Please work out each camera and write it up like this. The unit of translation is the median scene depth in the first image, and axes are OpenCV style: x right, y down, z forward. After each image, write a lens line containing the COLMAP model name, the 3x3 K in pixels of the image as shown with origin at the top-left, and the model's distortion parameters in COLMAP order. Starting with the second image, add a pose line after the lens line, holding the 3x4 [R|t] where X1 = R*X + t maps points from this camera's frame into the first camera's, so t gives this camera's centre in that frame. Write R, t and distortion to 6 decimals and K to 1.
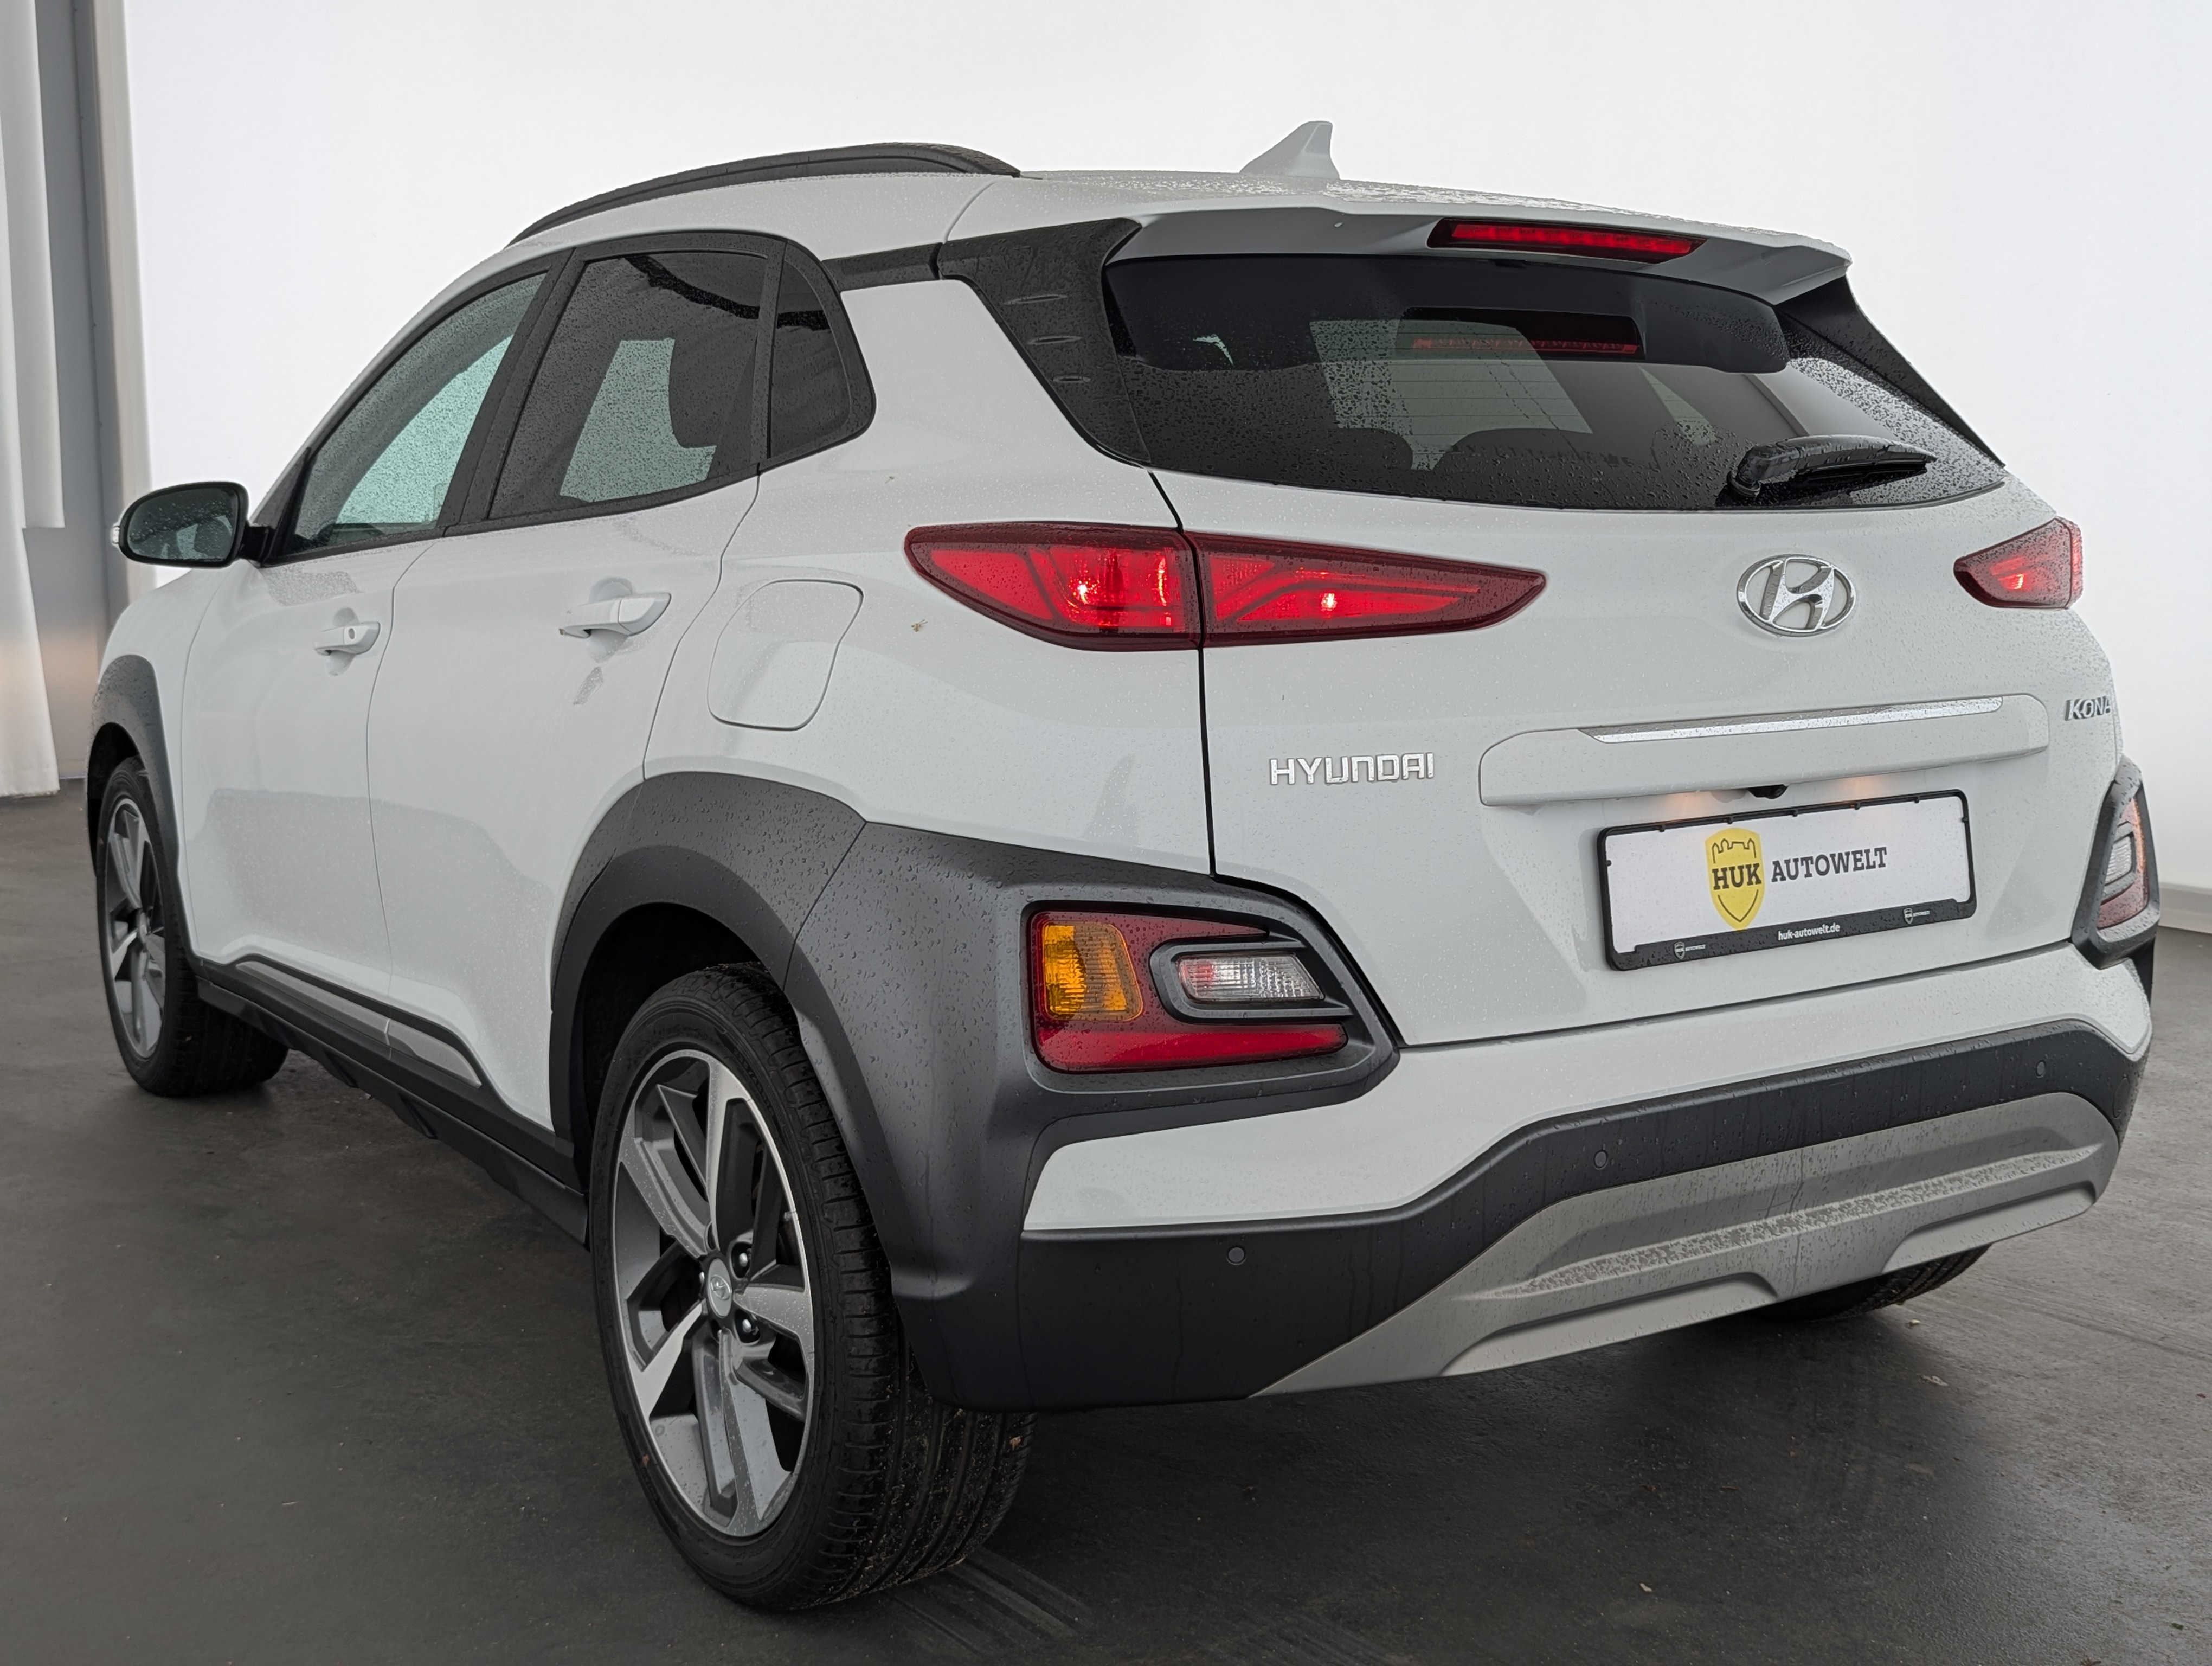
lens RADIAL K [[2342.9, 0, 1120.9], [0, 2342.9, 828.6], [0, 0, 1]] dist [0.053148, 0.000000]
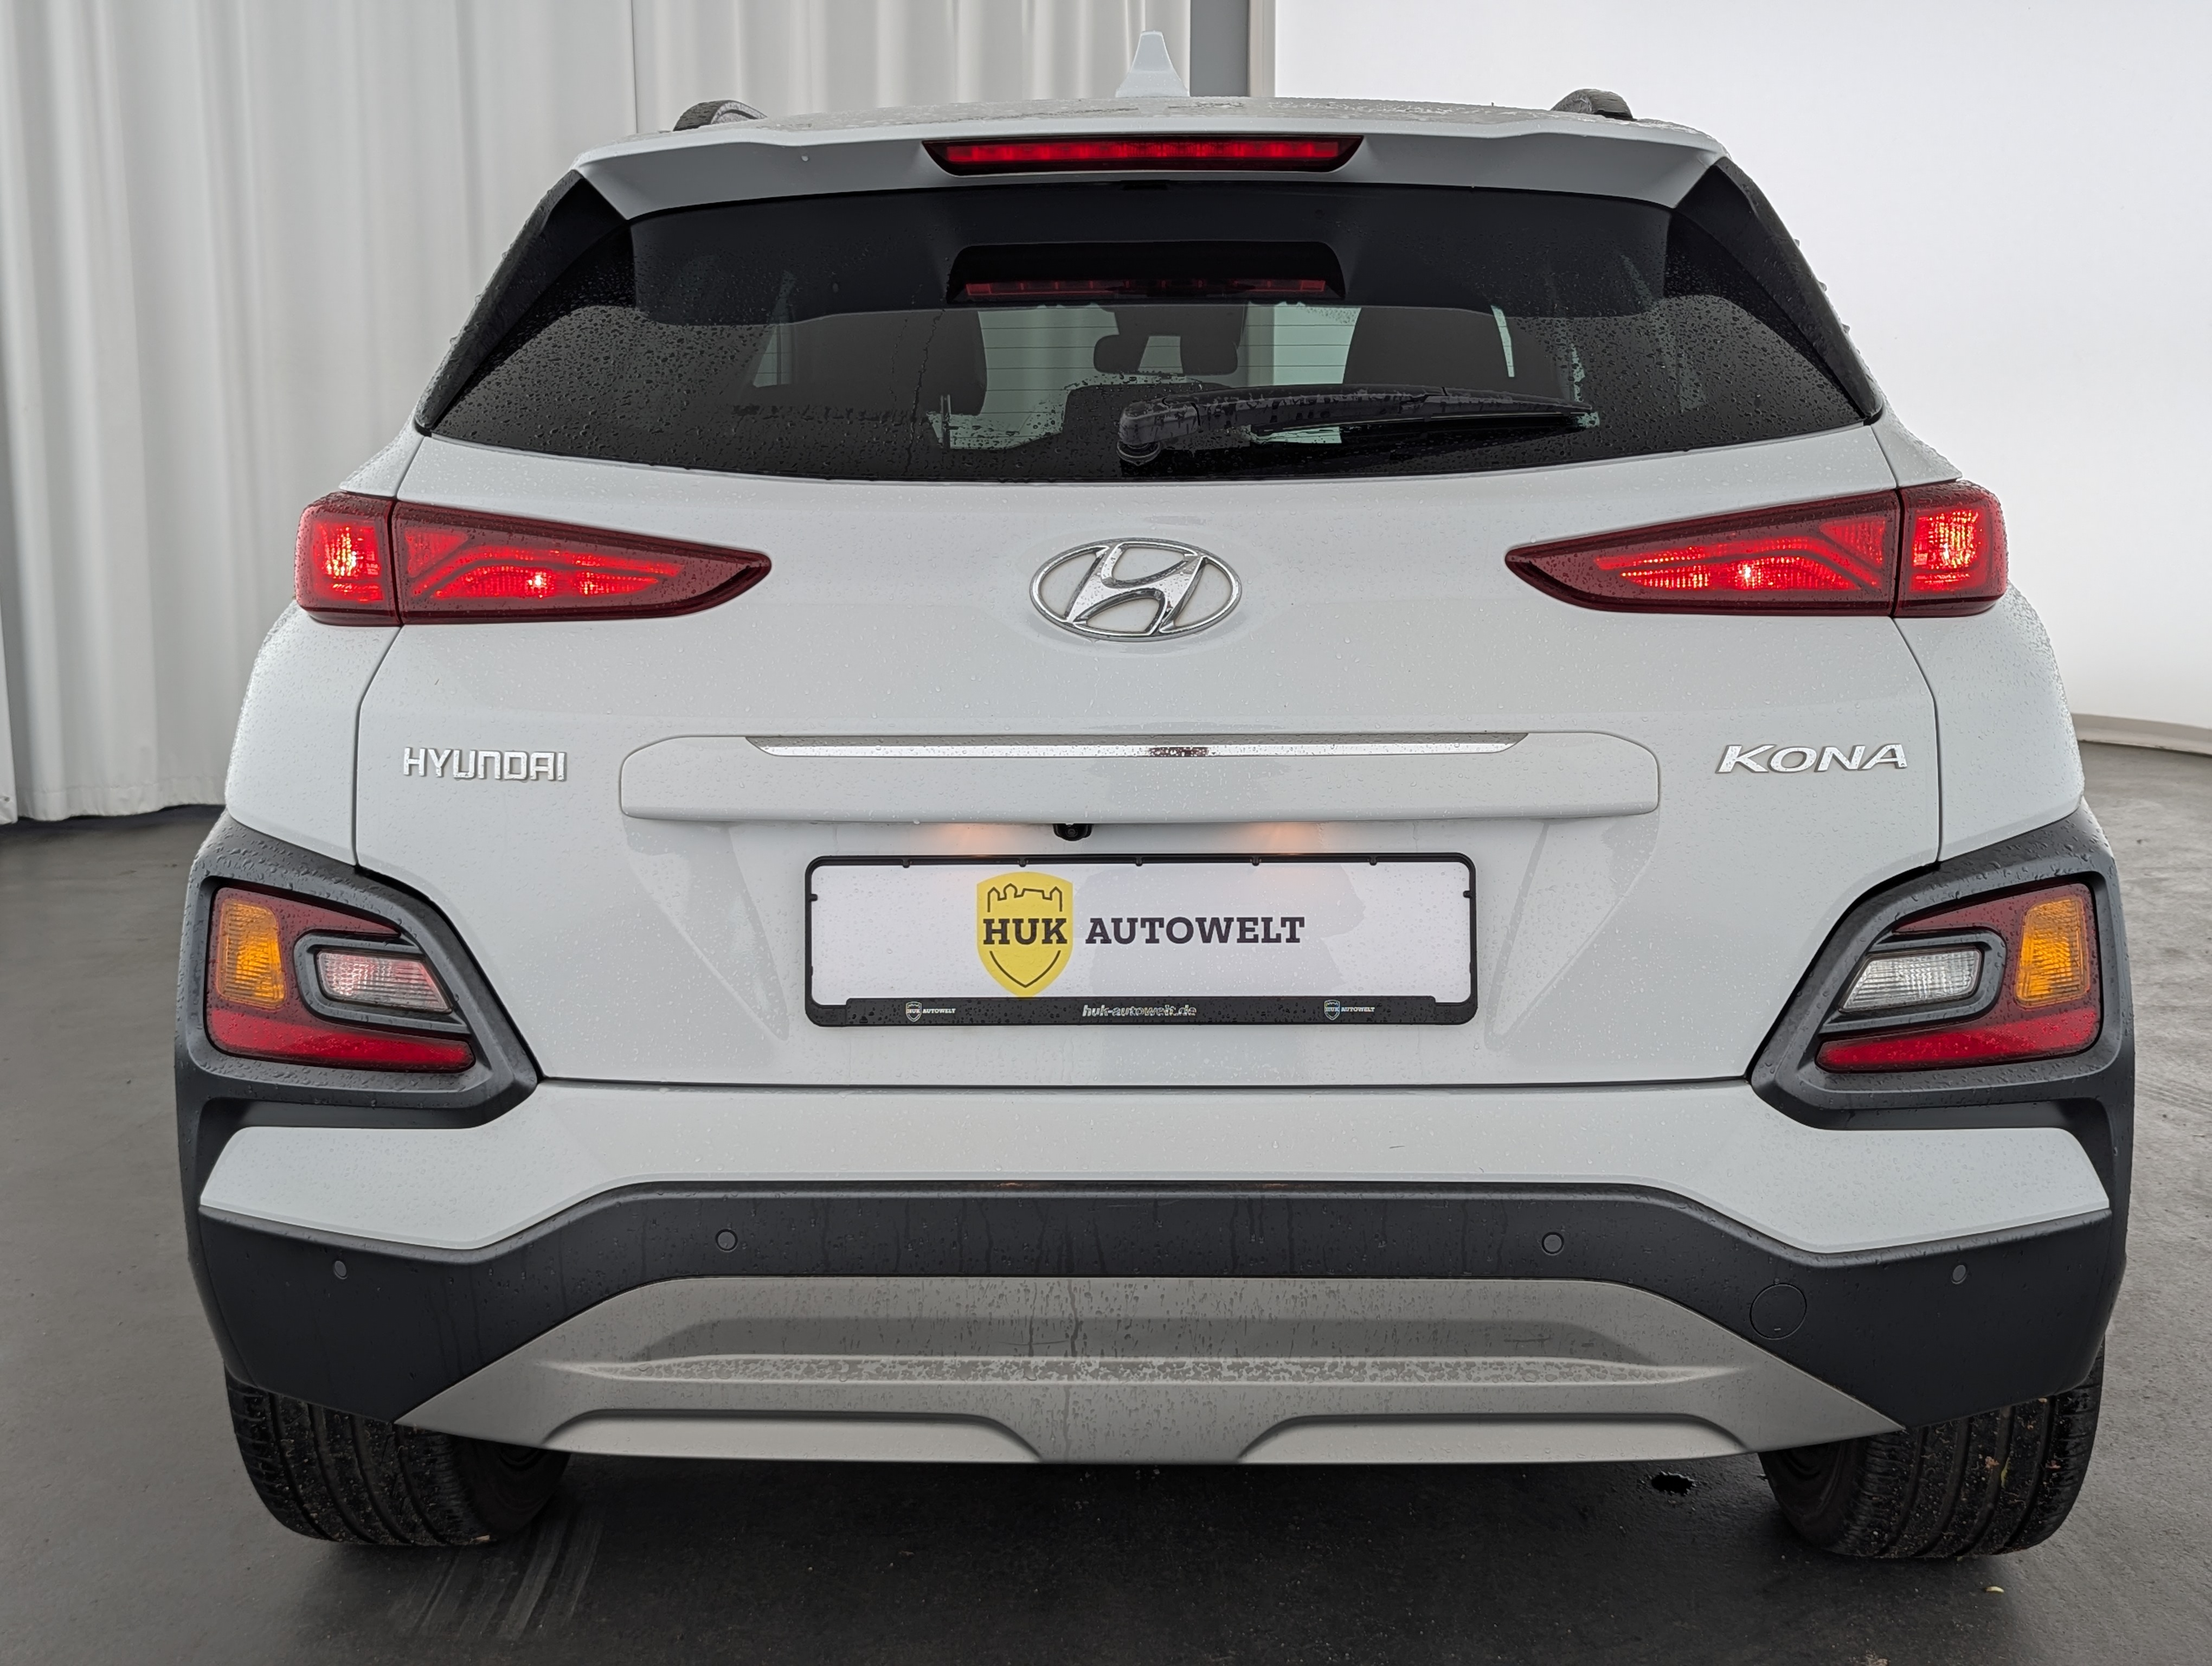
lens RADIAL K [[2342.9, 0, 1141.9], [0, 2342.9, 819.9], [0, 0, 1]] dist [0.053148, 0.000000]
pose [[0.817417, 0.078081, -0.570730, 0.758341], [-0.071888, 0.996853, 0.033418, -0.048295], [0.571543, 0.013712, 0.820458, 0.360904]]
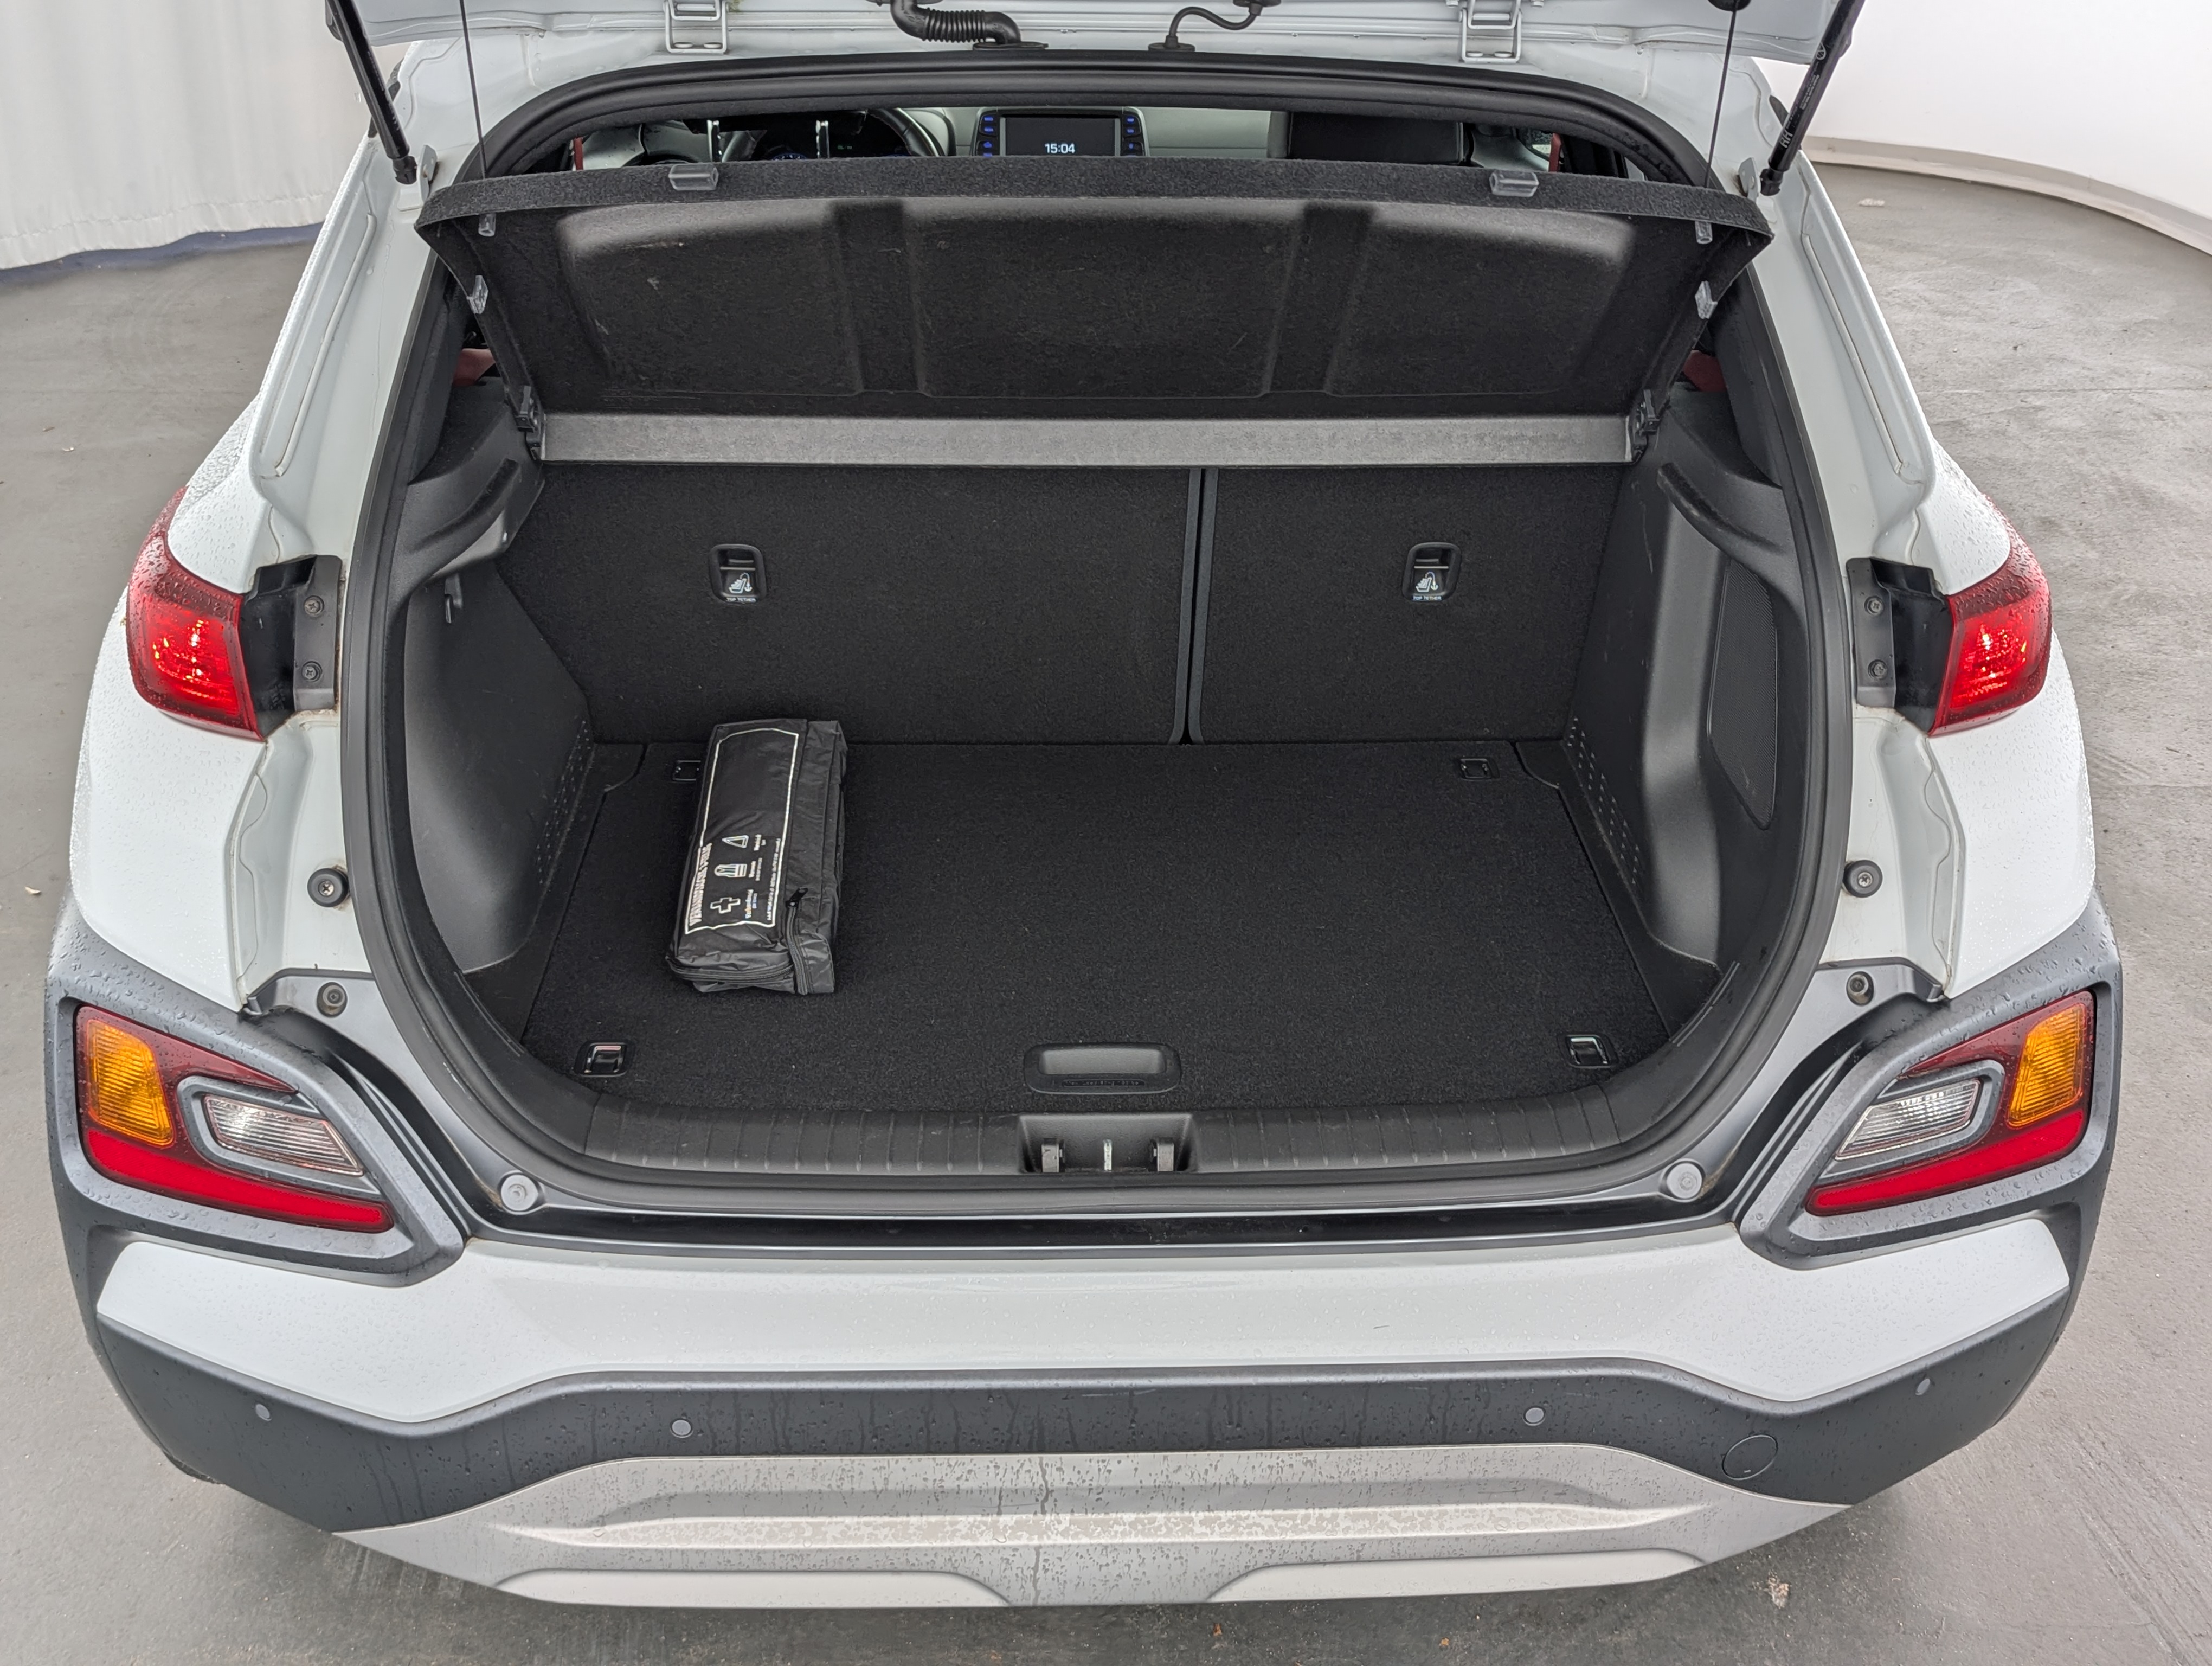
lens RADIAL K [[2342.9, 0, 1127.8], [0, 2342.9, 812.2], [0, 0, 1]] dist [0.053148, 0.000000]
pose [[0.854490, 0.232663, -0.464451, 0.629864], [-0.086160, 0.945184, 0.314967, -0.314265], [0.512272, -0.229120, 0.827696, 0.424699]]
